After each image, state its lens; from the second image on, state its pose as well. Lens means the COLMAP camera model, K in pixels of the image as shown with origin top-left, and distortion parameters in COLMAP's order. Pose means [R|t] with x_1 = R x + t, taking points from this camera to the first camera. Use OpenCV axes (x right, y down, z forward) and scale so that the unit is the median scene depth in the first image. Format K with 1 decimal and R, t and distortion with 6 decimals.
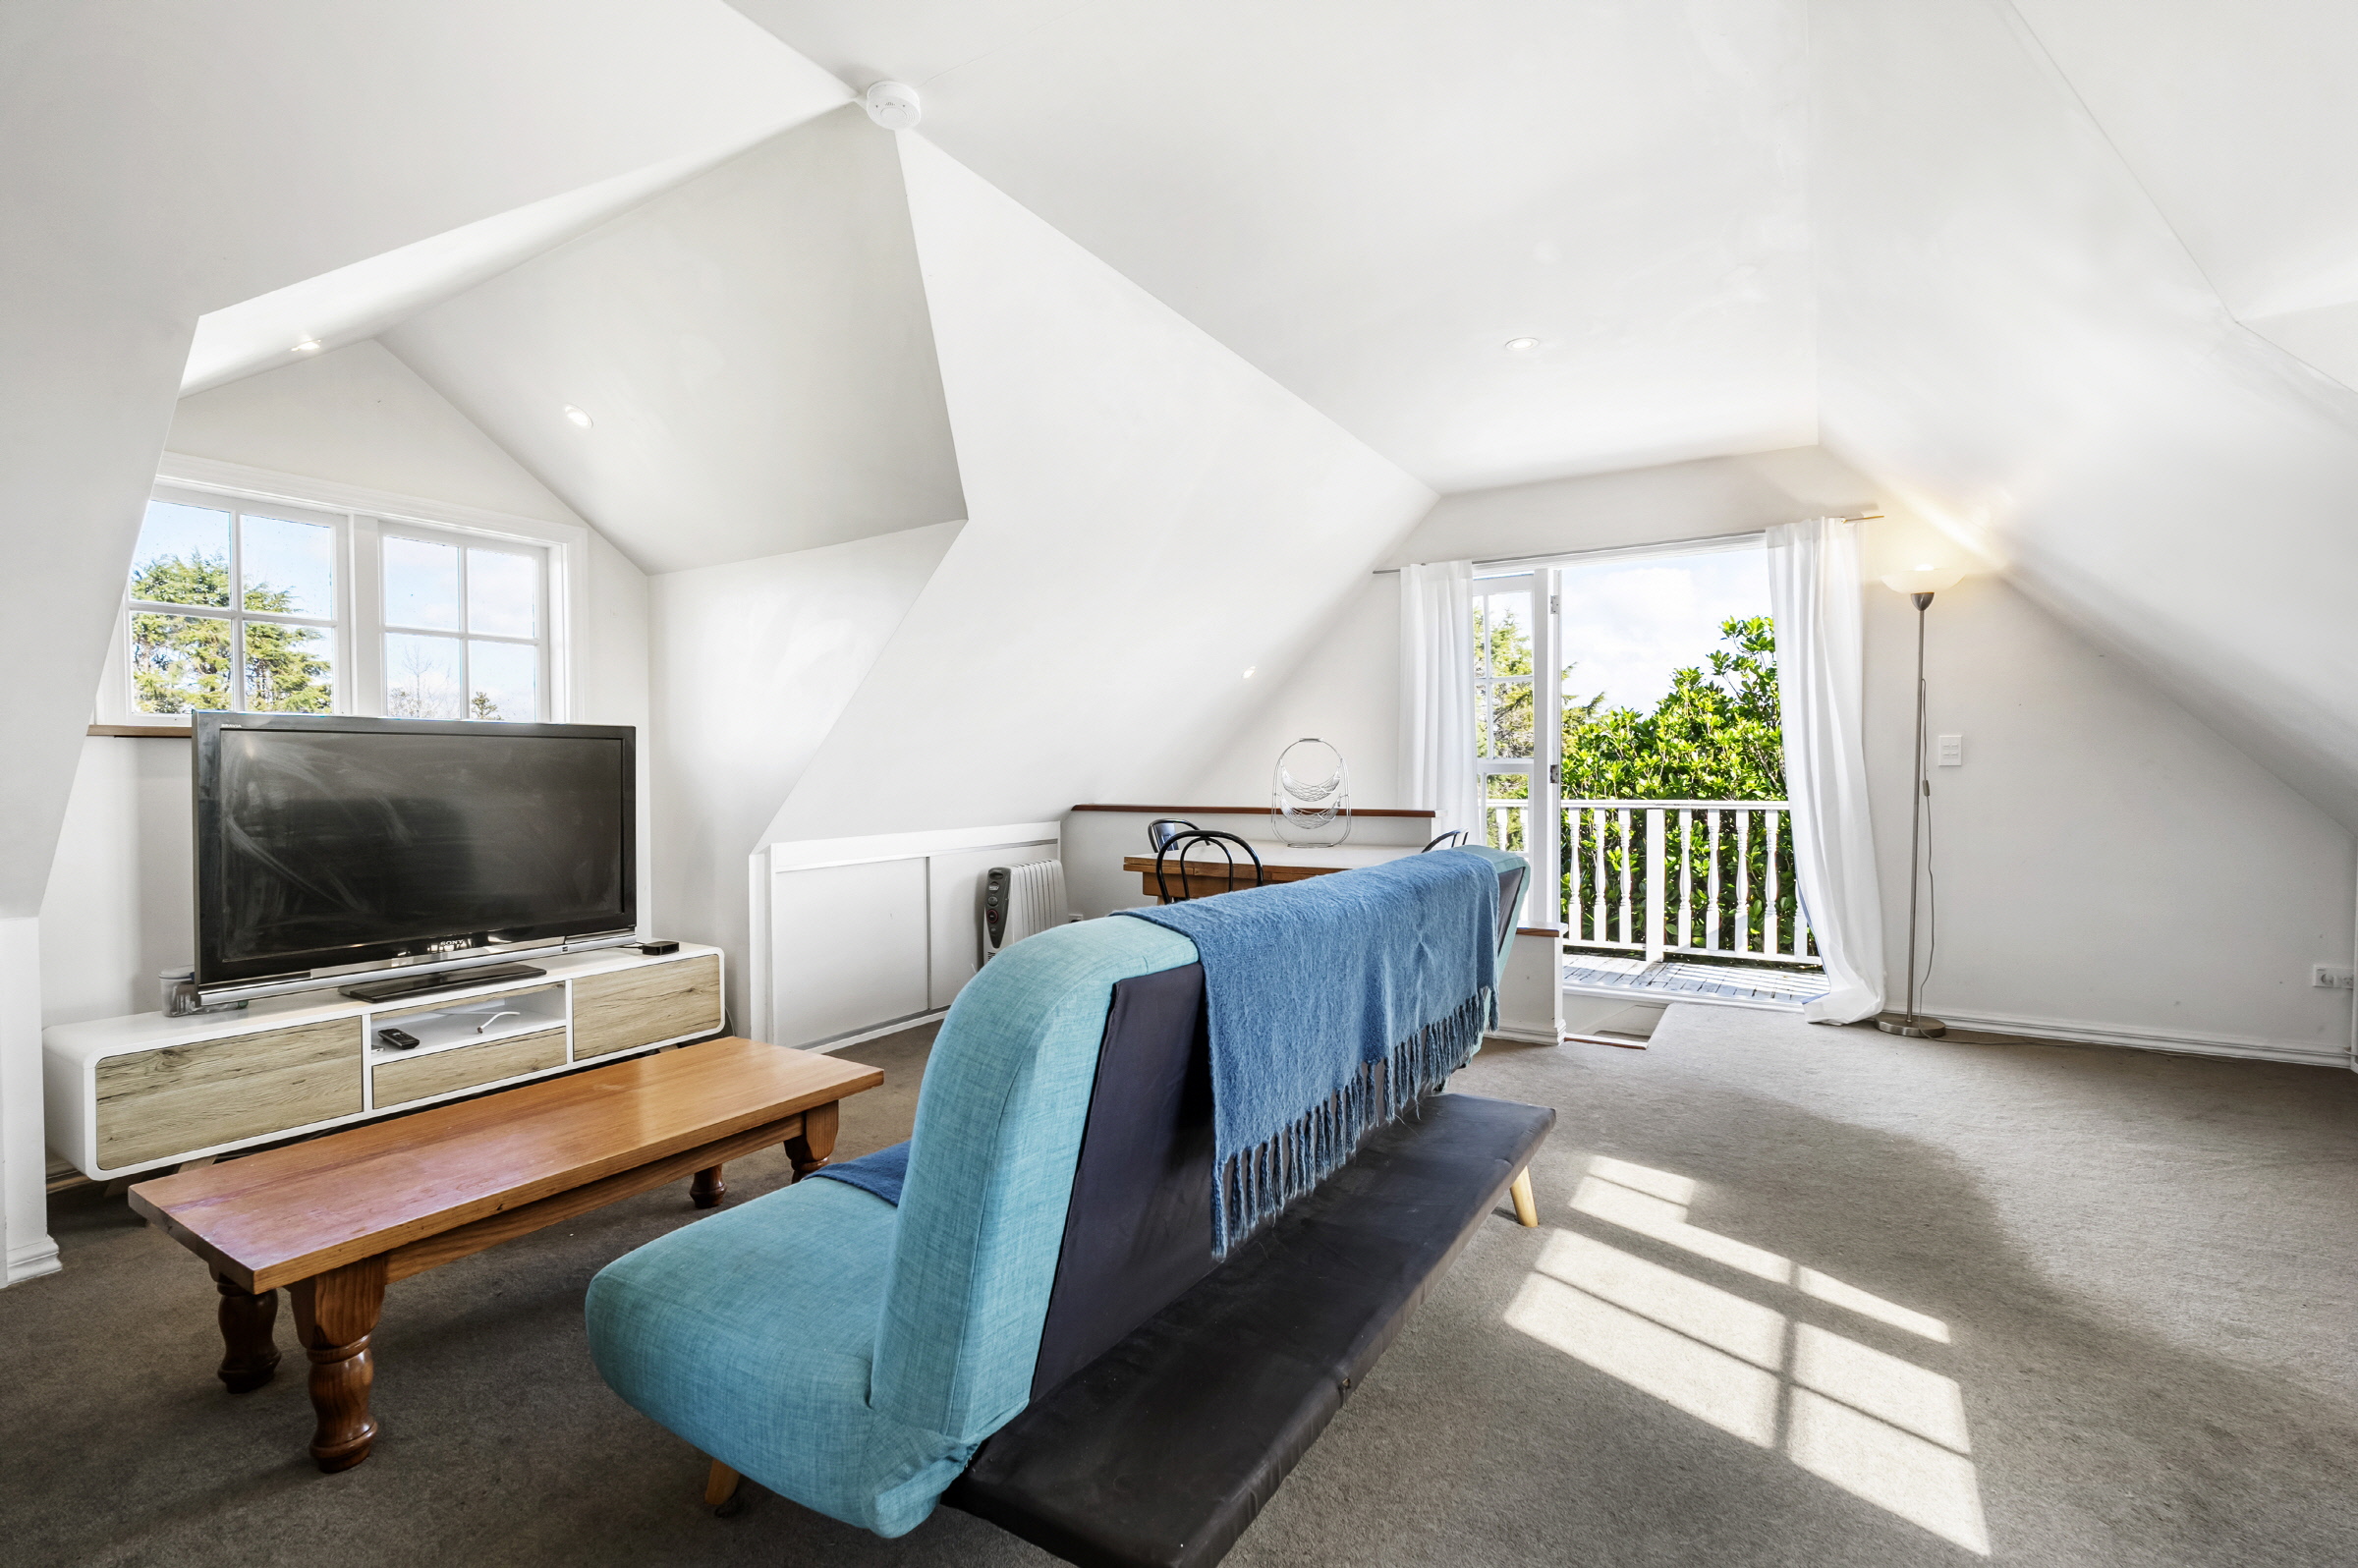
lens RADIAL K [[1035.7, 0, 1177.2], [0, 1035.7, 781.1], [0, 0, 1]] dist [-0.000320, 0.000047]
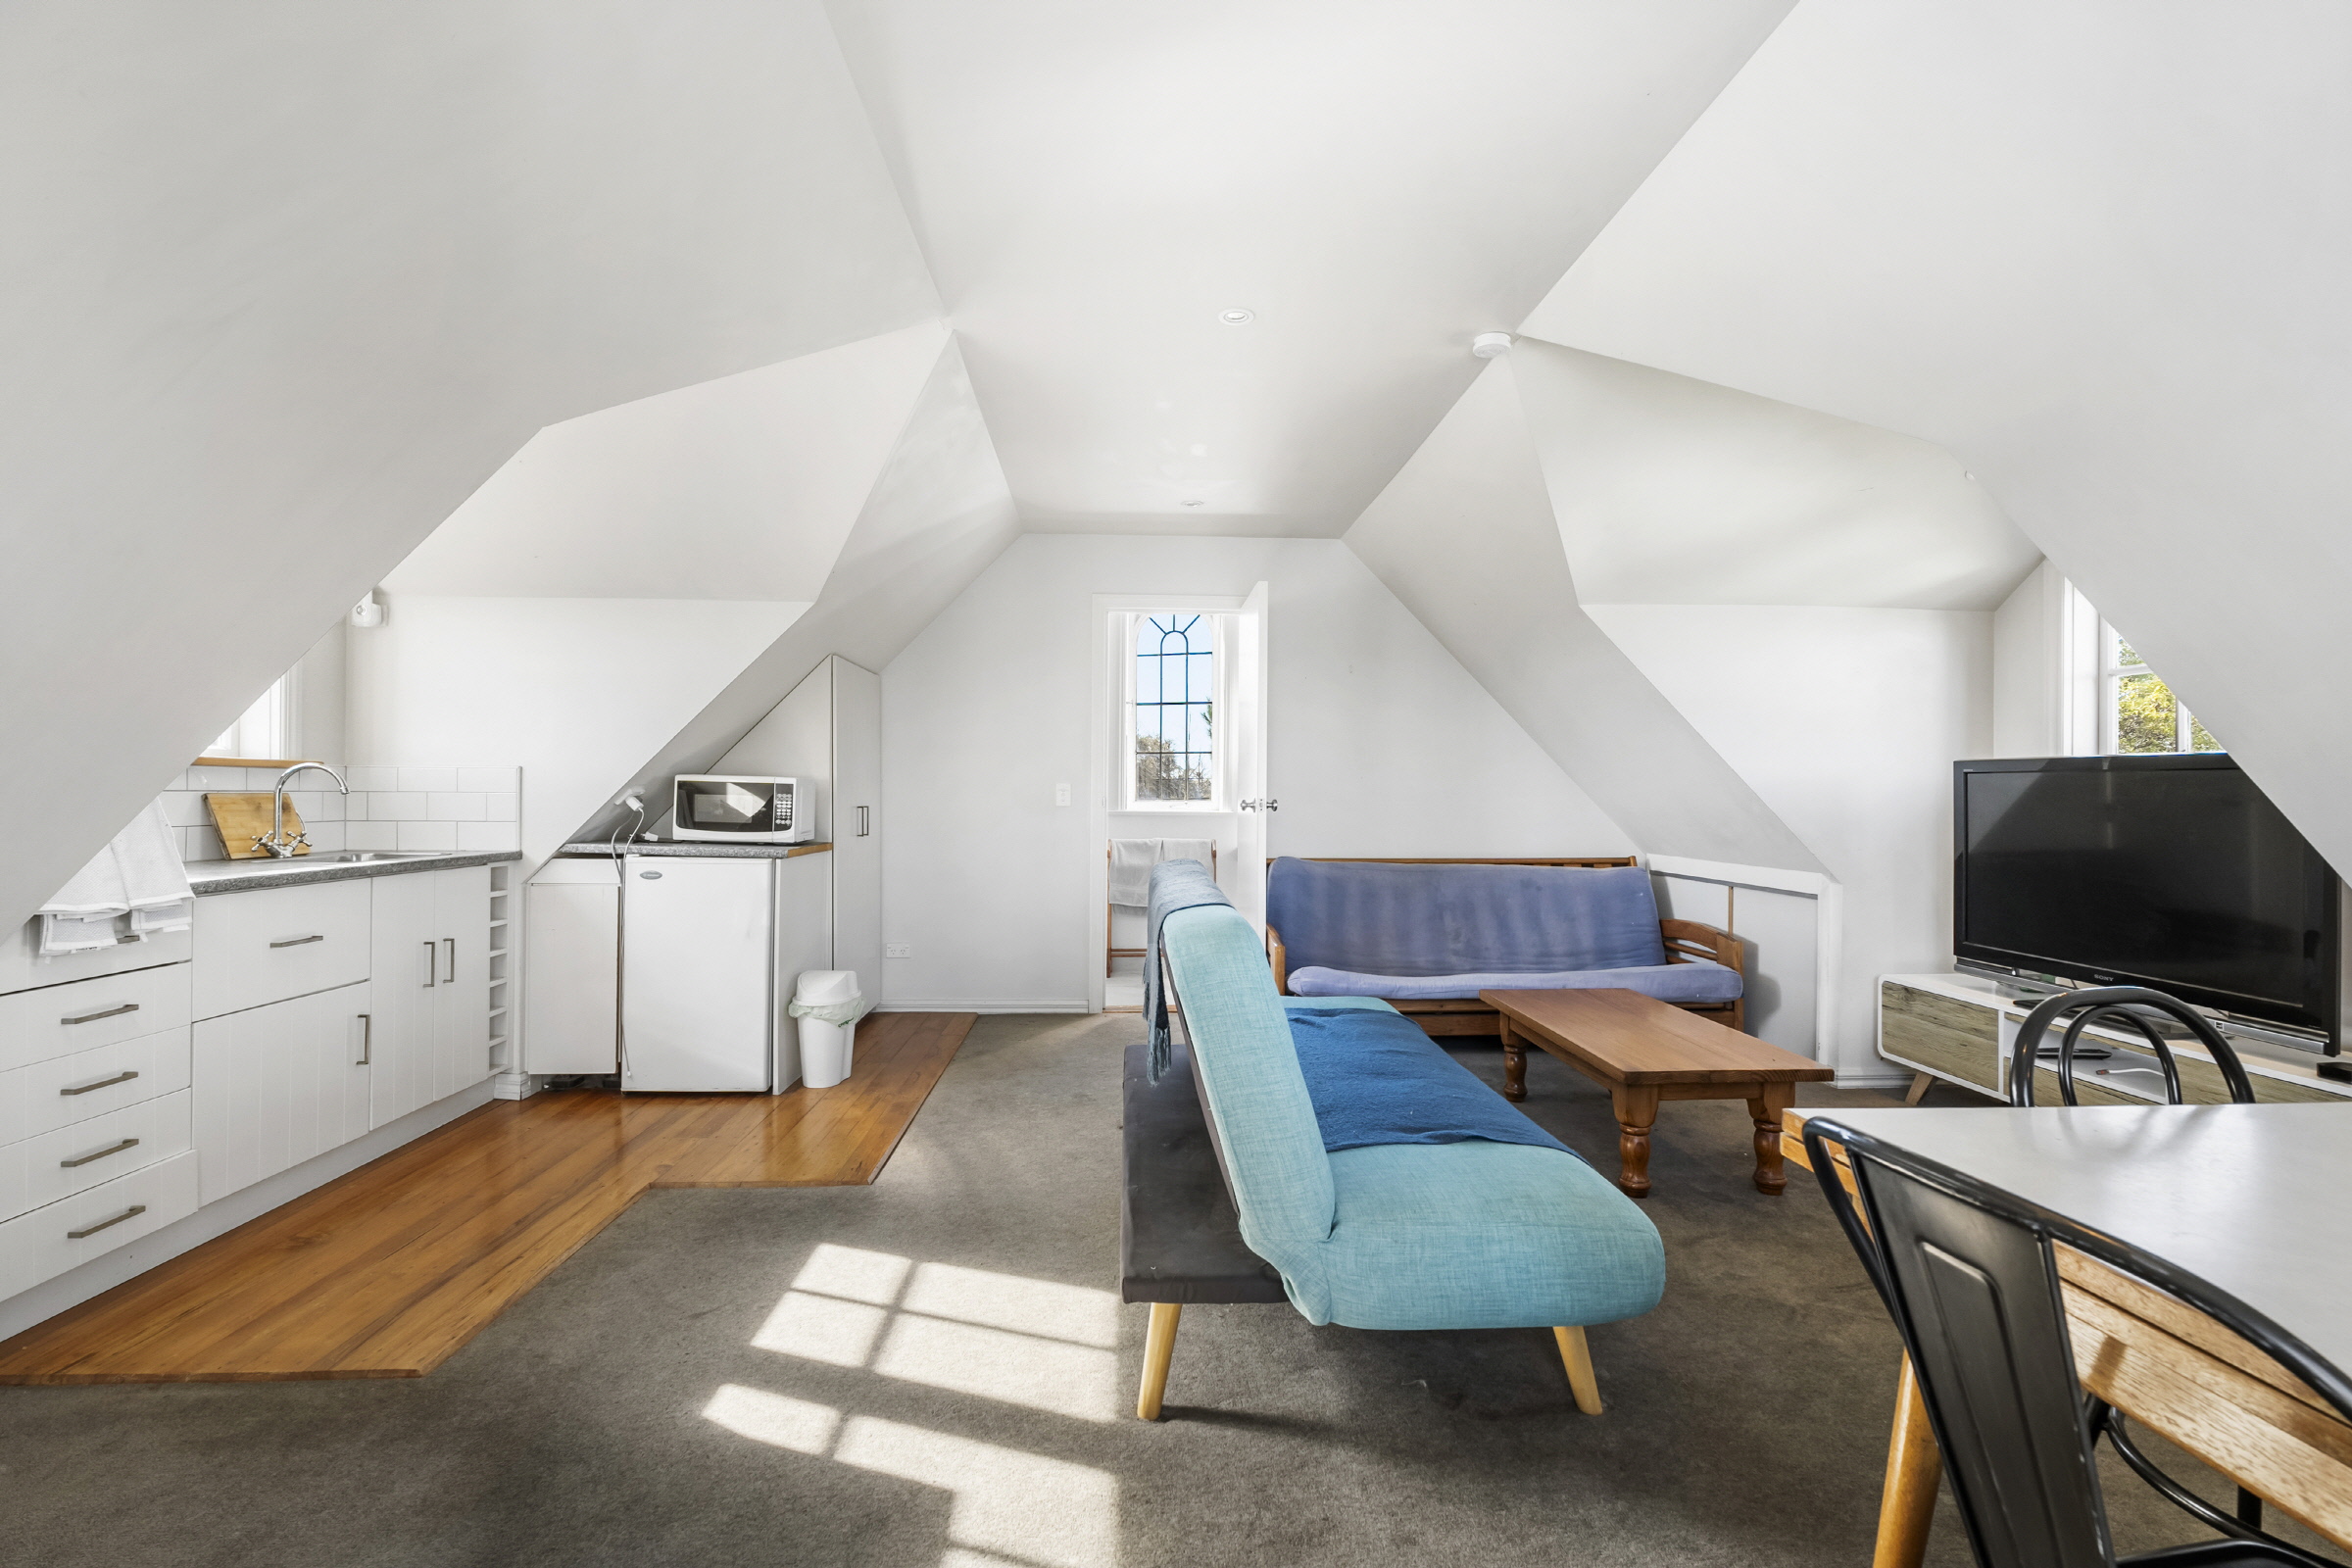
lens RADIAL K [[1033.1, 0, 1172.6], [0, 1033.1, 787.1], [0, 0, 1]] dist [-0.000320, 0.000047]
pose [[-0.817047, -0.000628, -0.576571, 0.862640], [-0.007082, 0.999935, 0.008947, -0.042407], [0.576528, 0.011393, -0.816998, 1.834957]]
